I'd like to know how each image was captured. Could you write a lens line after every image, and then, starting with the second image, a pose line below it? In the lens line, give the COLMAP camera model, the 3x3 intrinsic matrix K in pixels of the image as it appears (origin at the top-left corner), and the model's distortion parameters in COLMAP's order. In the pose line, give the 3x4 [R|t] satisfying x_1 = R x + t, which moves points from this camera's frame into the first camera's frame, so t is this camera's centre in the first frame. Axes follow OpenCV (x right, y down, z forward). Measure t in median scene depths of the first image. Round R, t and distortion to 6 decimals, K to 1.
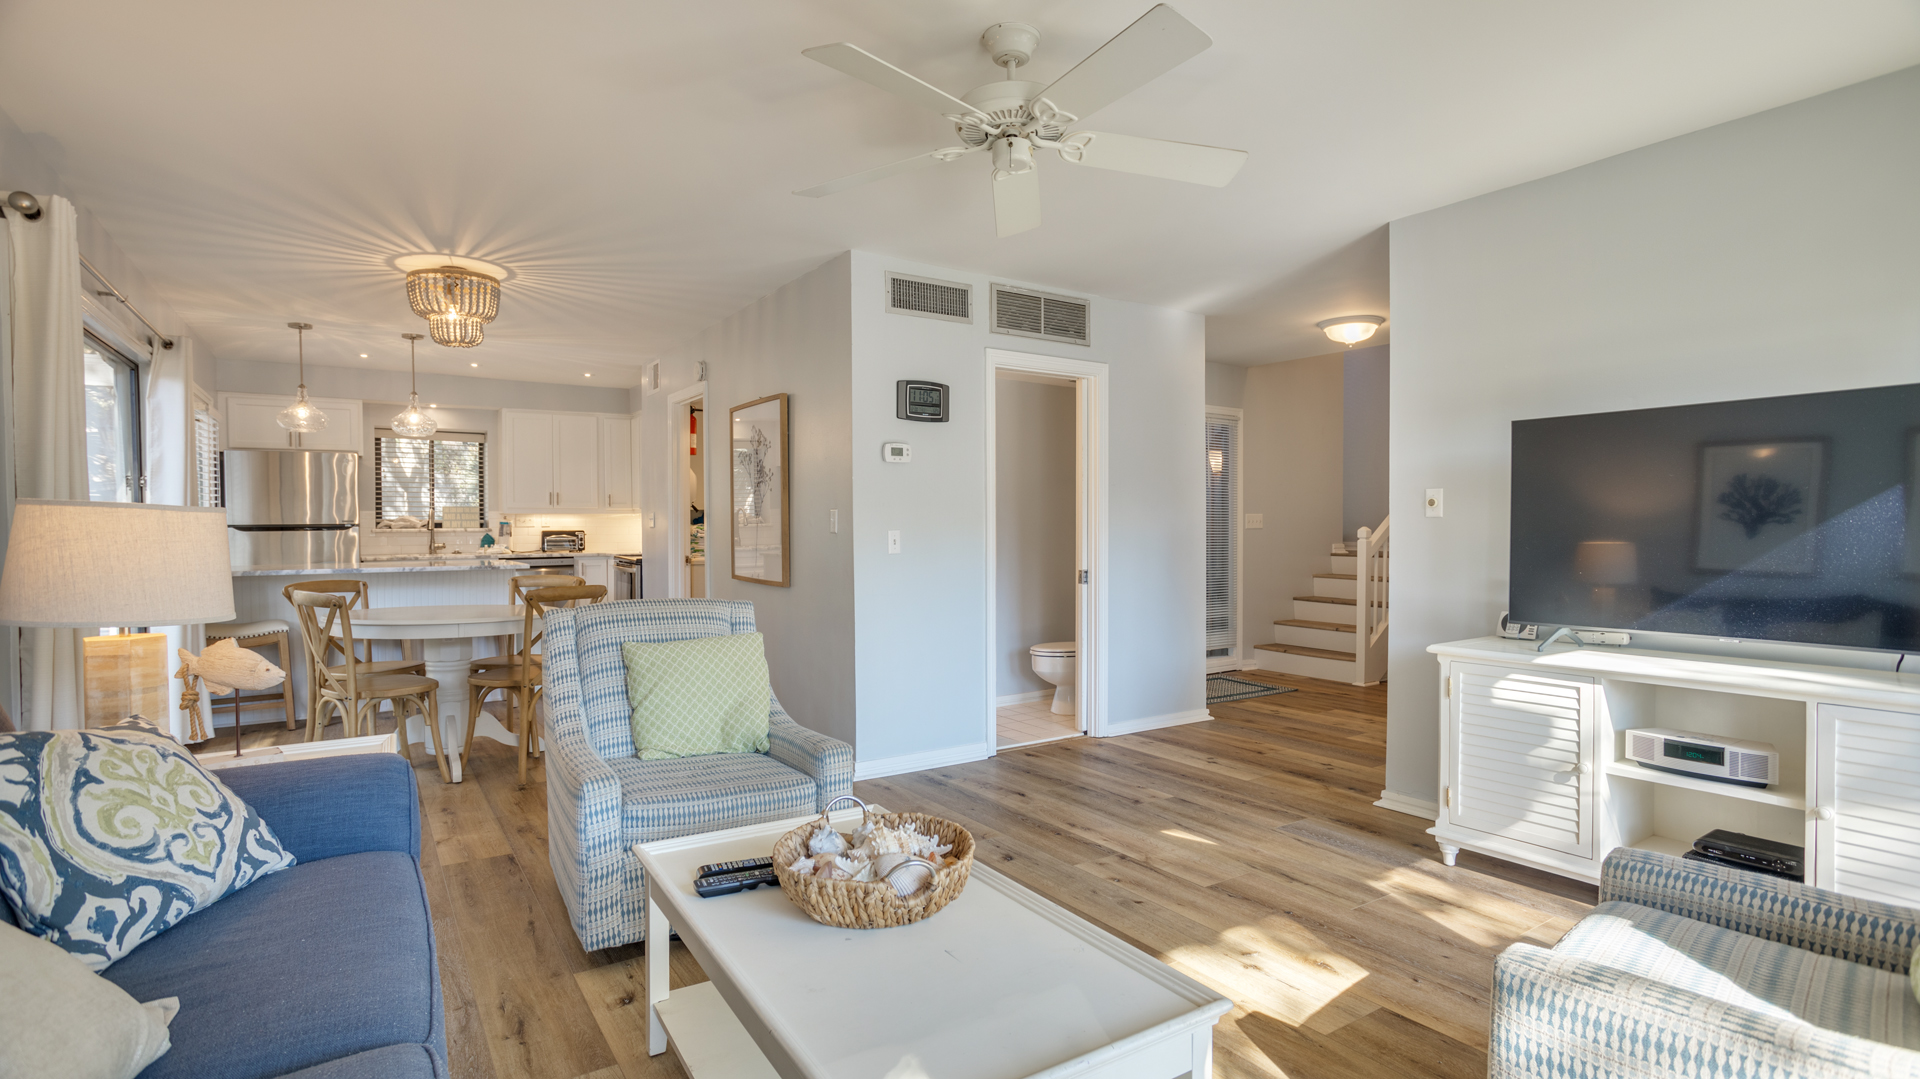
lens RADIAL K [[922.6, 0, 957.3], [0, 922.6, 547.7], [0, 0, 1]] dist [-0.006041, 0.001765]
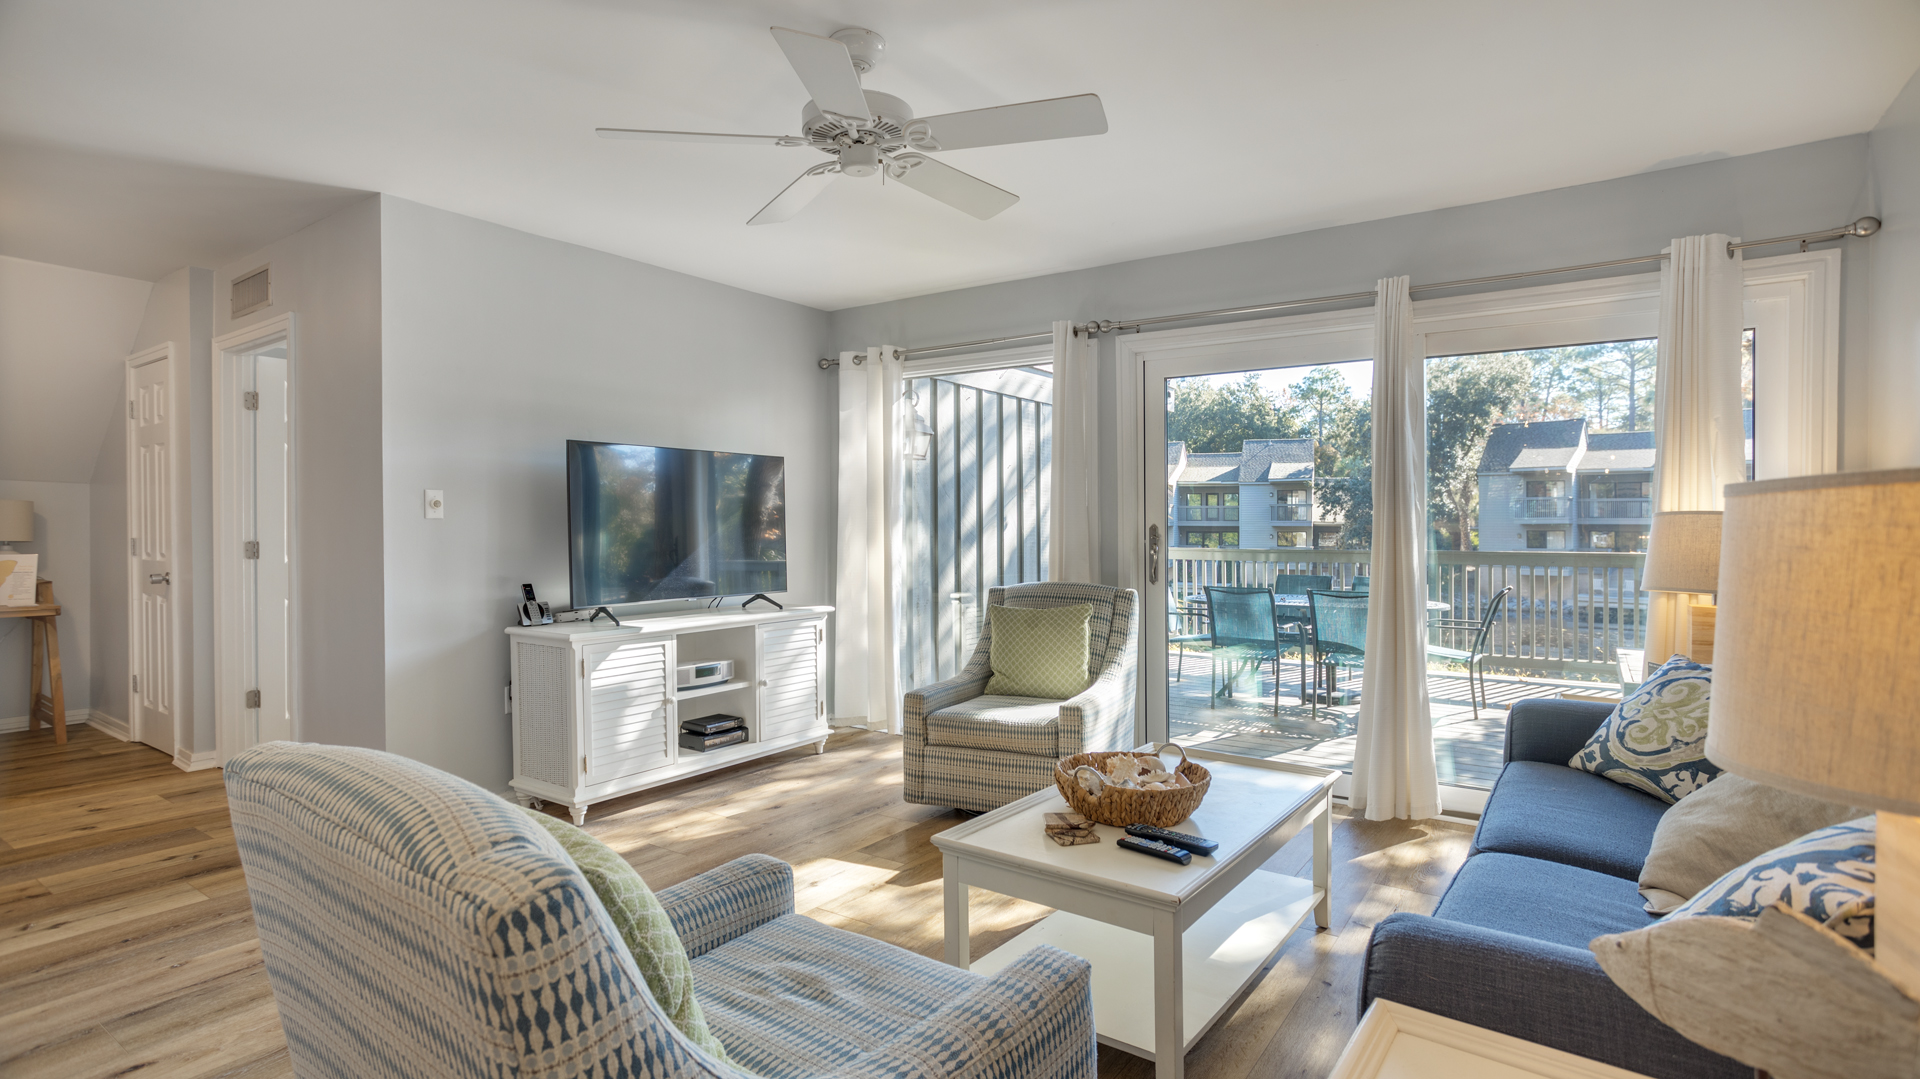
lens RADIAL K [[922.6, 0, 953.7], [0, 922.6, 531.9], [0, 0, 1]] dist [-0.006041, 0.001765]
pose [[-0.347071, -0.002161, 0.937836, -0.510510], [0.022933, 0.999679, 0.010790, -0.014548], [-0.937558, 0.025252, -0.346910, 0.701492]]
